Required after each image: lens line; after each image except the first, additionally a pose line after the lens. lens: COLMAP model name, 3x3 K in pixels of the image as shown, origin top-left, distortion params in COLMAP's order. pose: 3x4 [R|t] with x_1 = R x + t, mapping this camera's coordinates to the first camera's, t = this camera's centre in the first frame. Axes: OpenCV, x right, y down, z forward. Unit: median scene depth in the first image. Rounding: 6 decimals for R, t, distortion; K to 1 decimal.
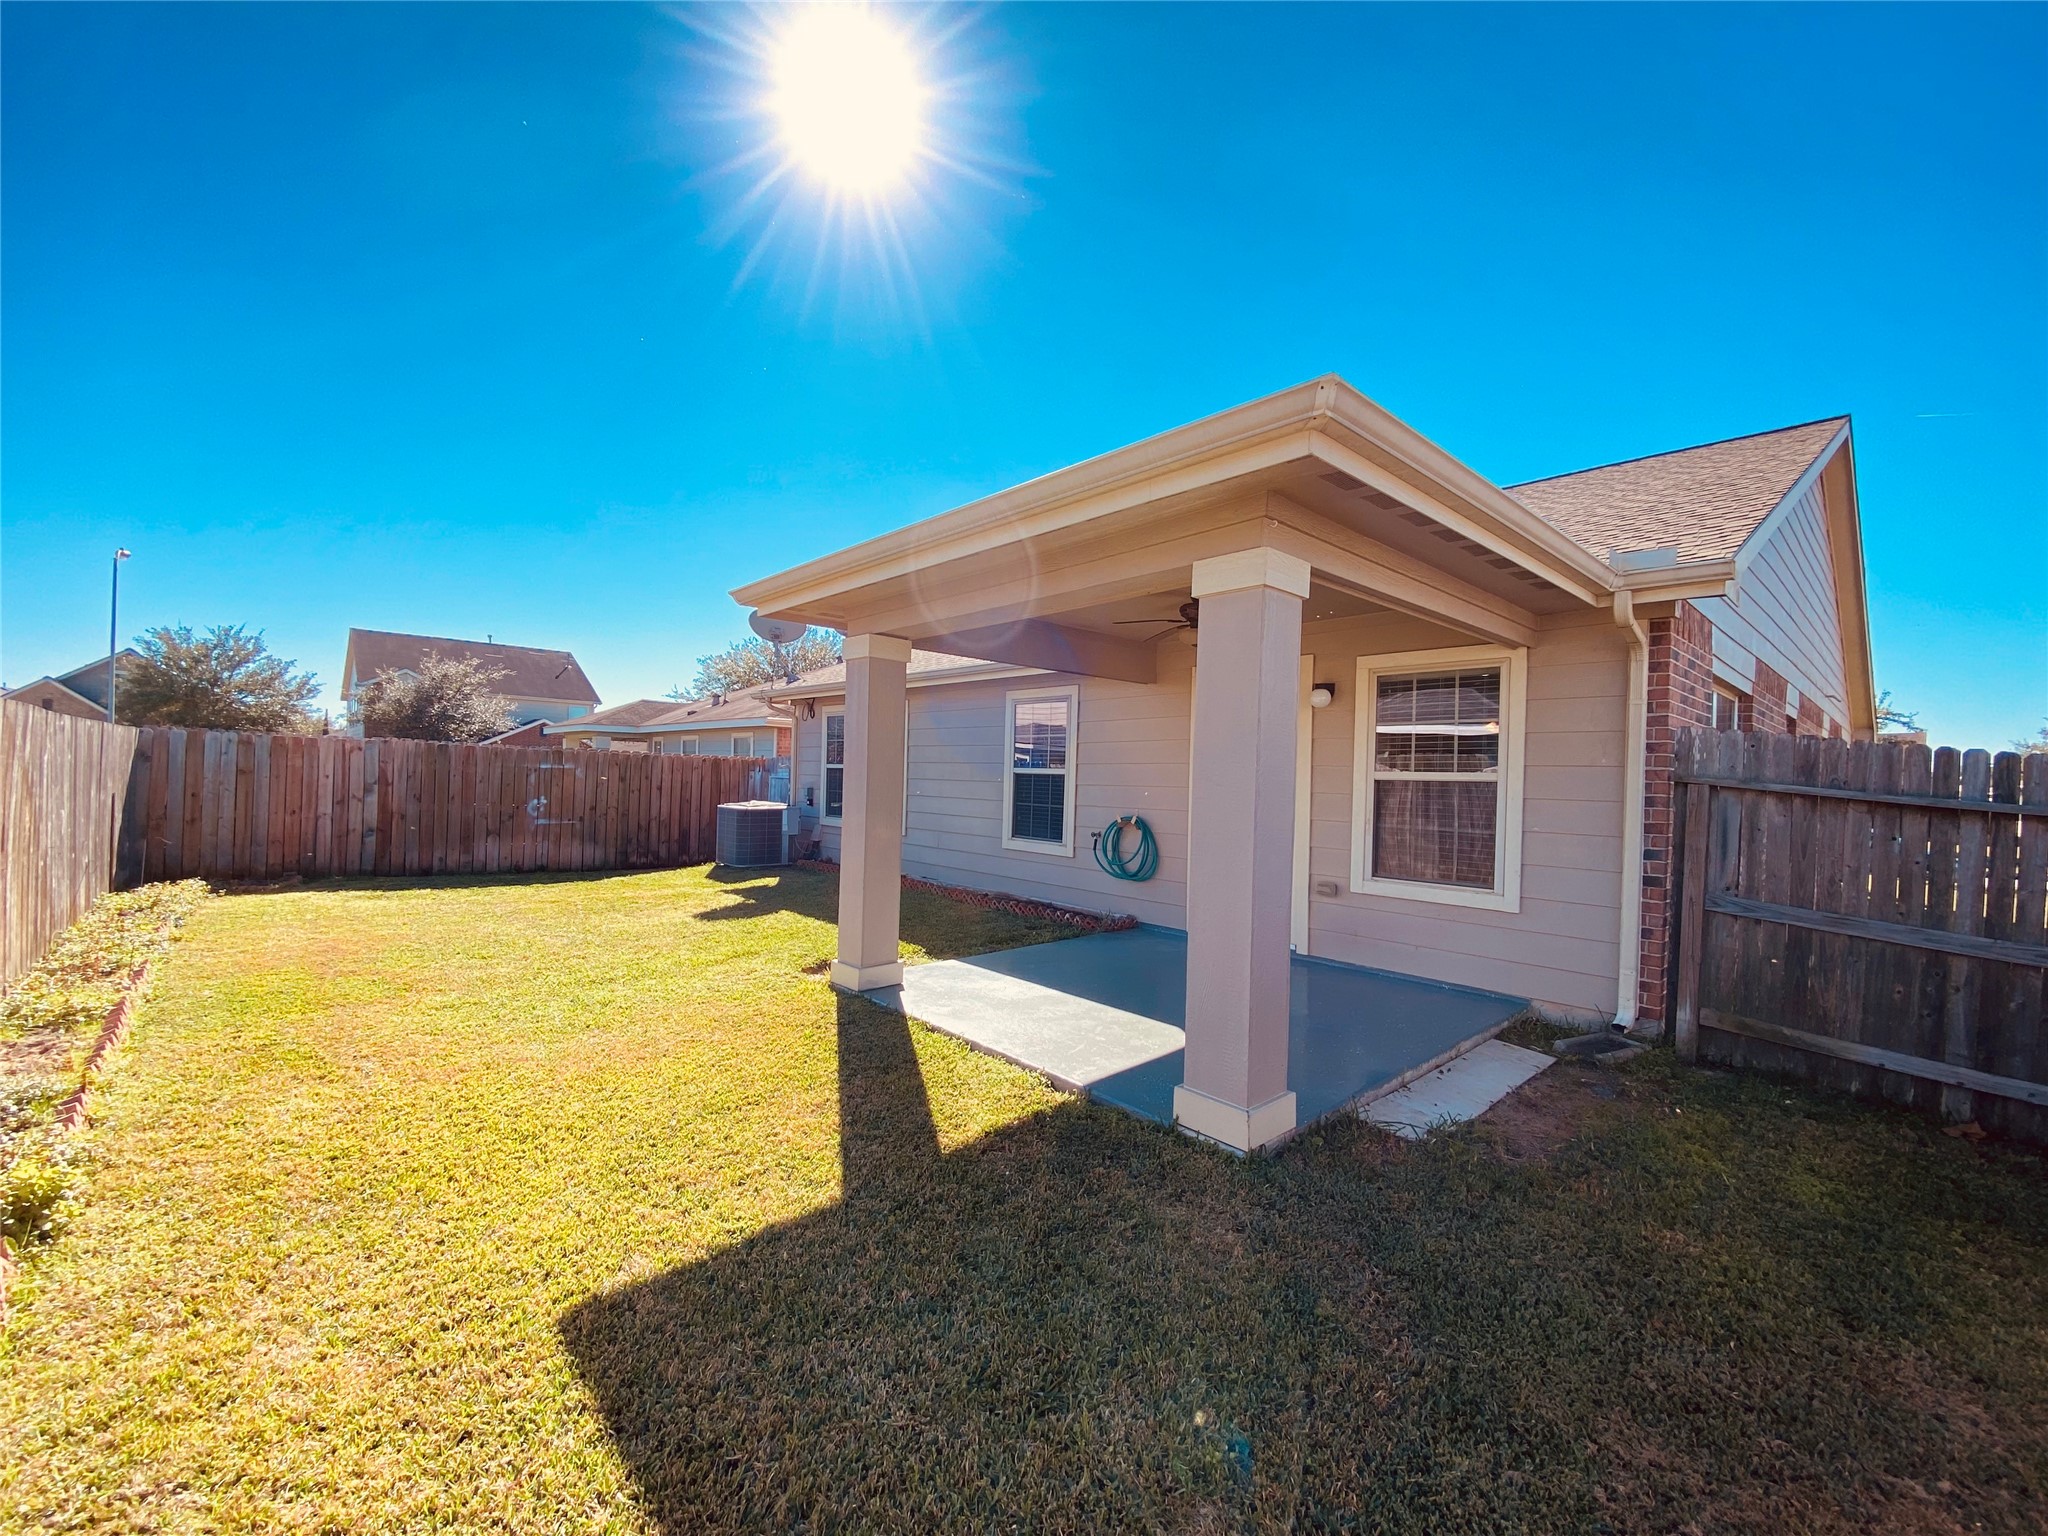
lens RADIAL K [[816.6, 0, 1050.9], [0, 816.6, 772.4], [0, 0, 1]] dist [-0.000828, -0.013481]
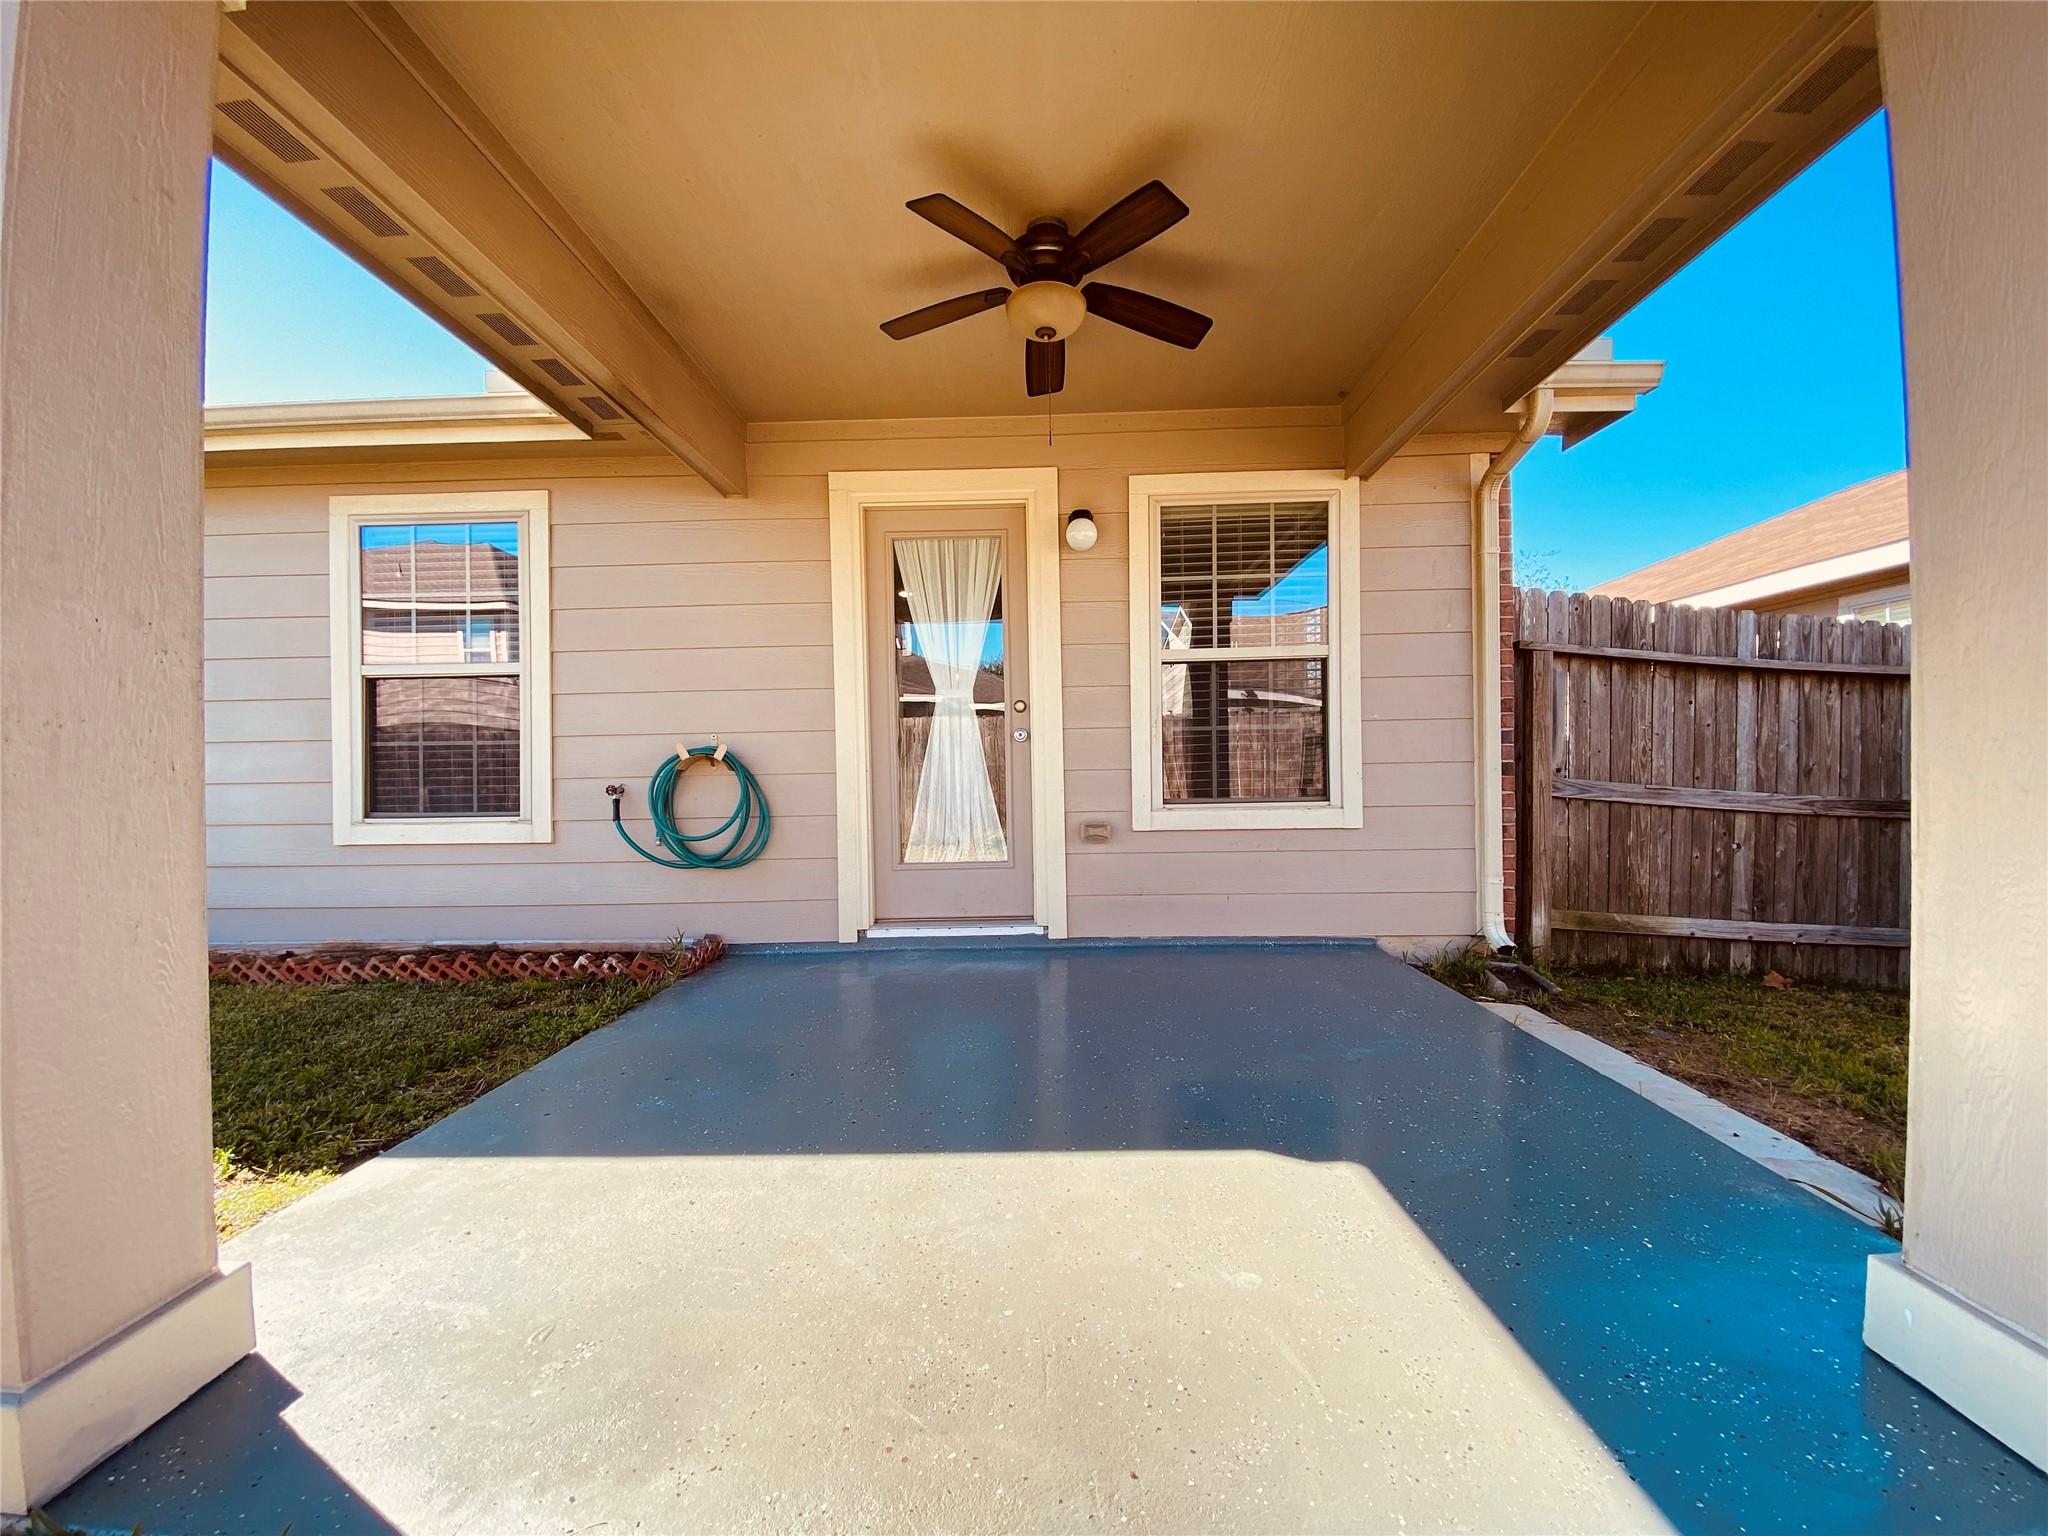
lens RADIAL K [[827.9, 0, 1025.8], [0, 827.9, 771.5], [0, 0, 1]] dist [0.035372, -0.027125]
pose [[0.697247, -0.045931, 0.715358, -0.226401], [0.033497, 0.998943, 0.031490, 0.094771], [-0.716048, 0.002006, 0.698048, 0.765517]]
